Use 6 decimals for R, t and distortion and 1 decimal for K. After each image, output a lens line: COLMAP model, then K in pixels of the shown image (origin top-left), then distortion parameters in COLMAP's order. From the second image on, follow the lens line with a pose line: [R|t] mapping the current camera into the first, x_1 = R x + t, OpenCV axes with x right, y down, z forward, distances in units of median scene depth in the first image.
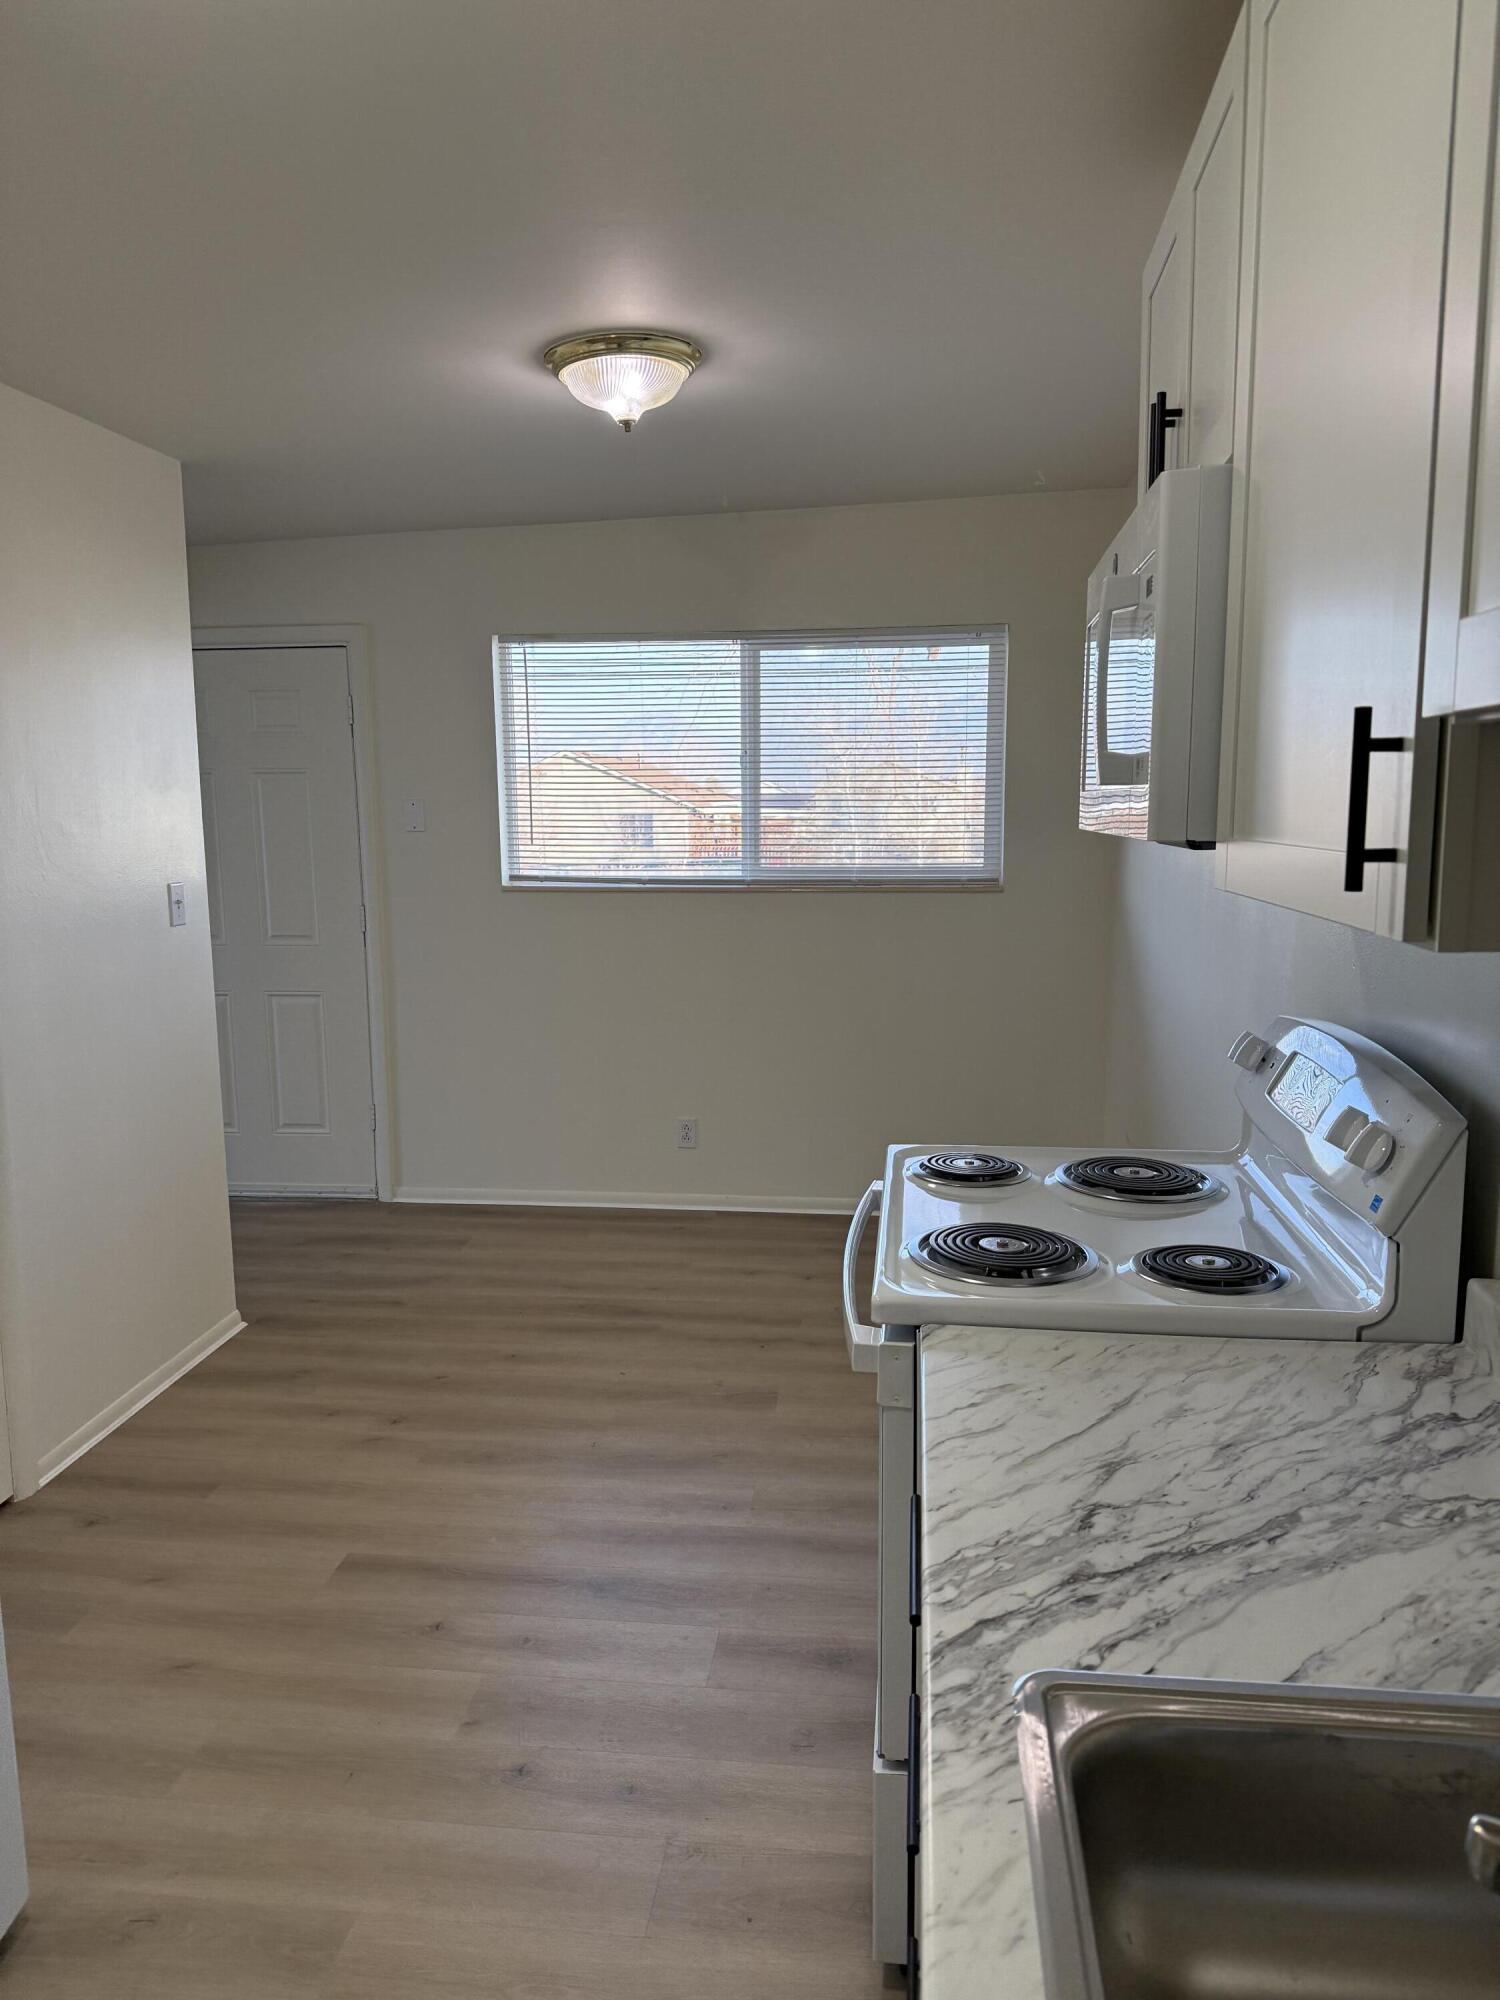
lens RADIAL K [[1409.6, 0, 753.8], [0, 1409.6, 989.6], [0, 0, 1]] dist [0.023279, -0.008580]
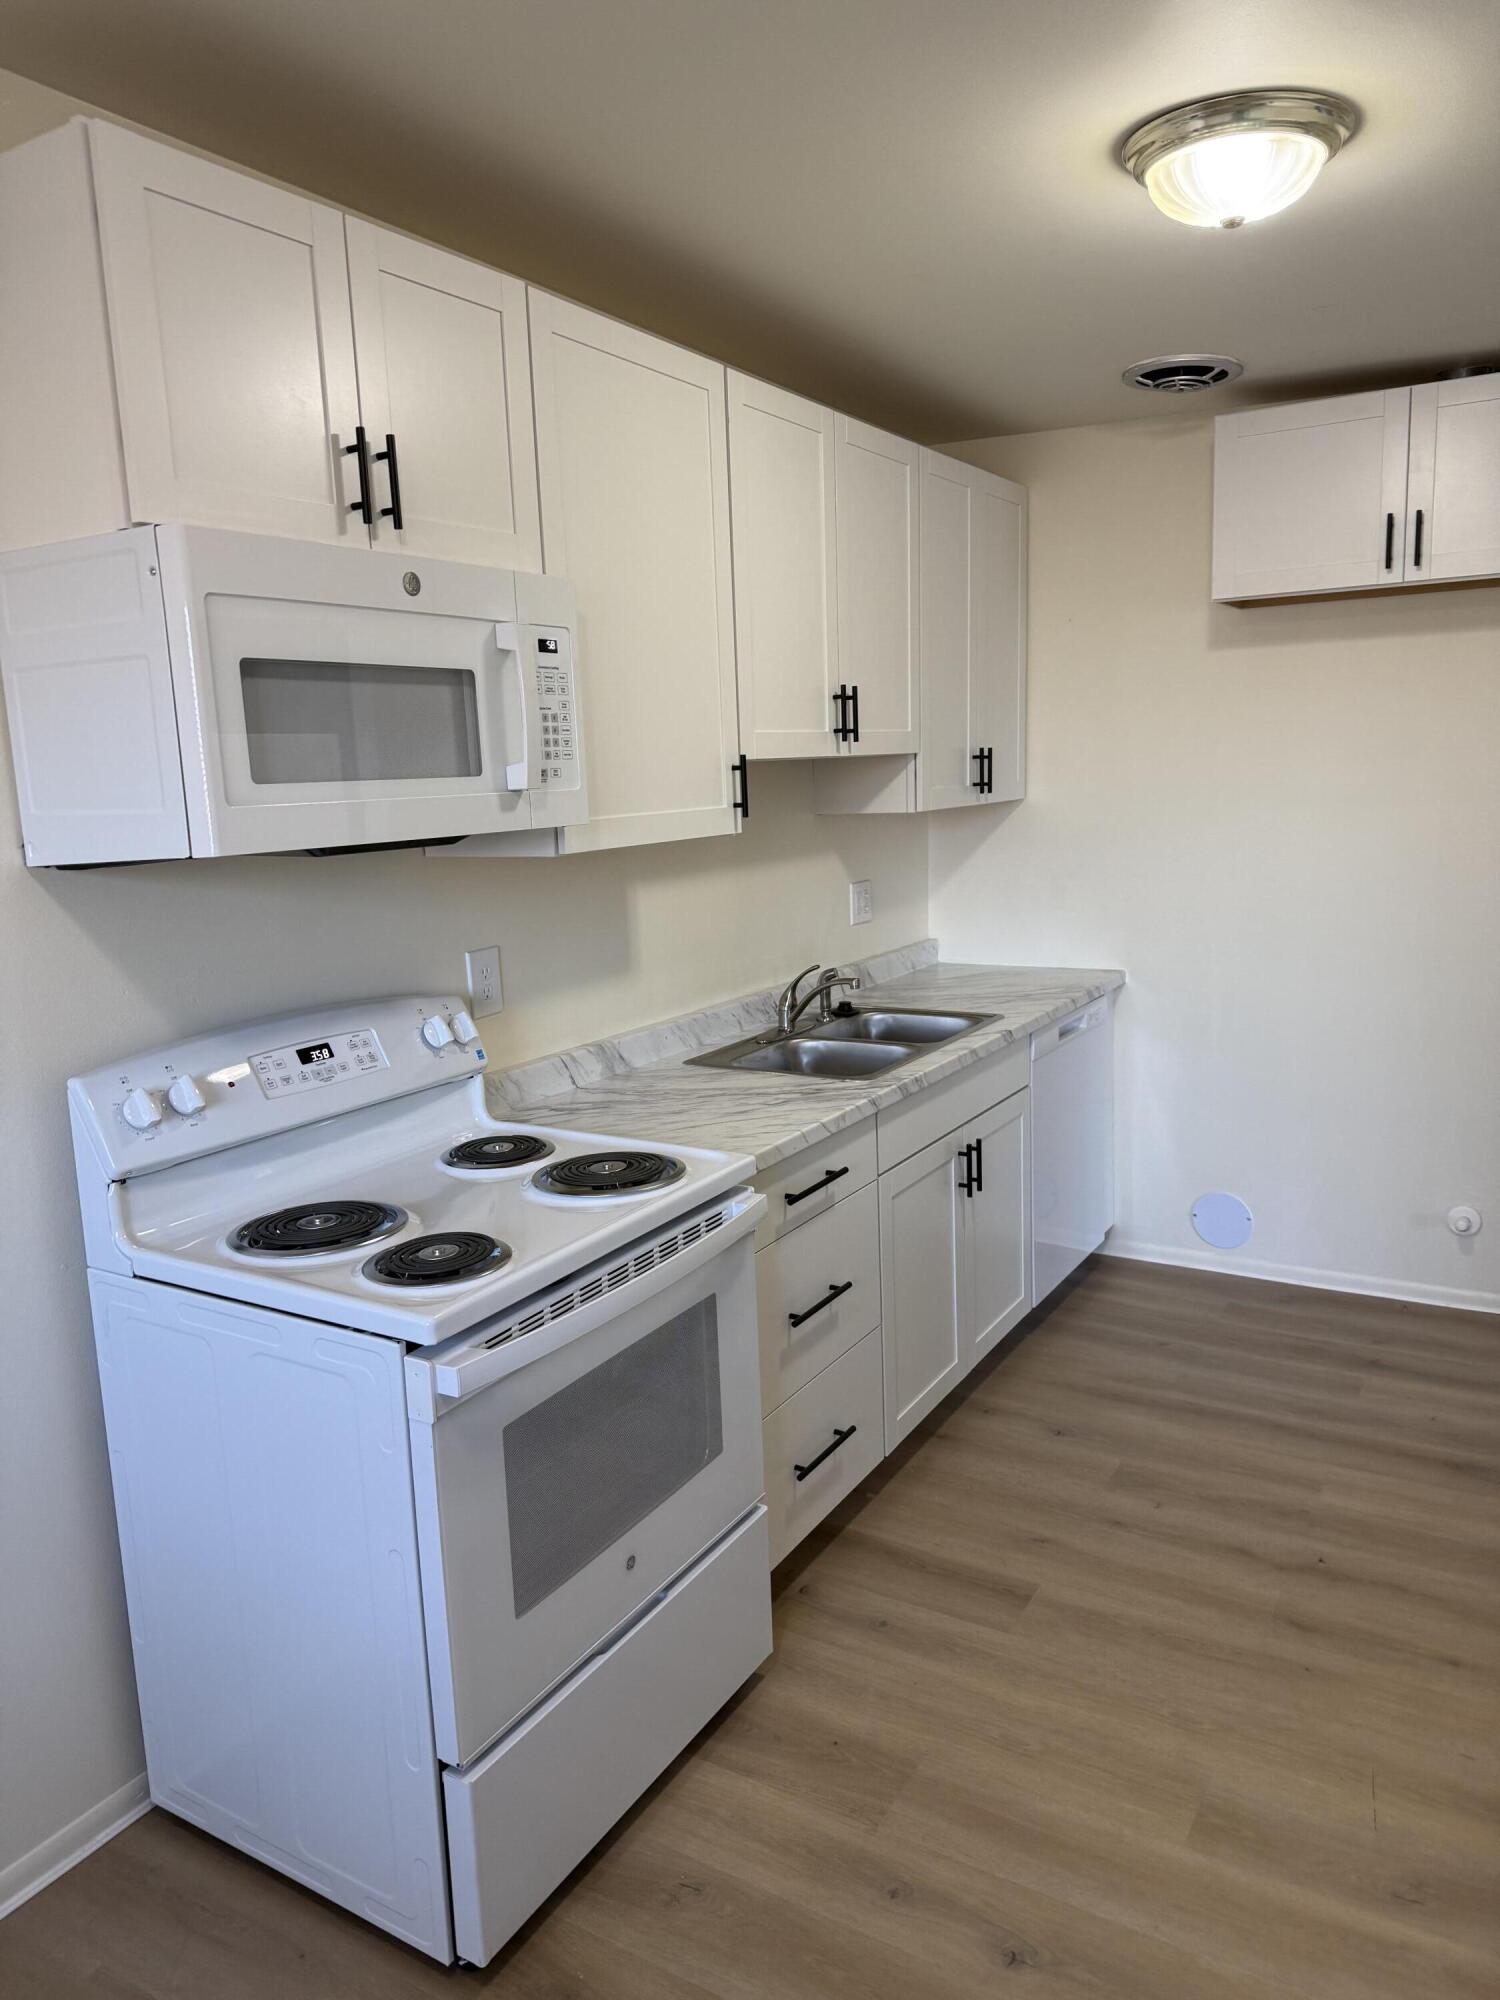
lens RADIAL K [[1406.6, 0, 750.0], [0, 1406.6, 1000.0], [0, 0, 1]] dist [0.139597, -0.001452]
pose [[-0.909643, -0.029611, 0.414334, -0.613606], [0.098738, 0.953454, 0.284913, -0.409137], [-0.403485, 0.300080, -0.864379, 2.748326]]
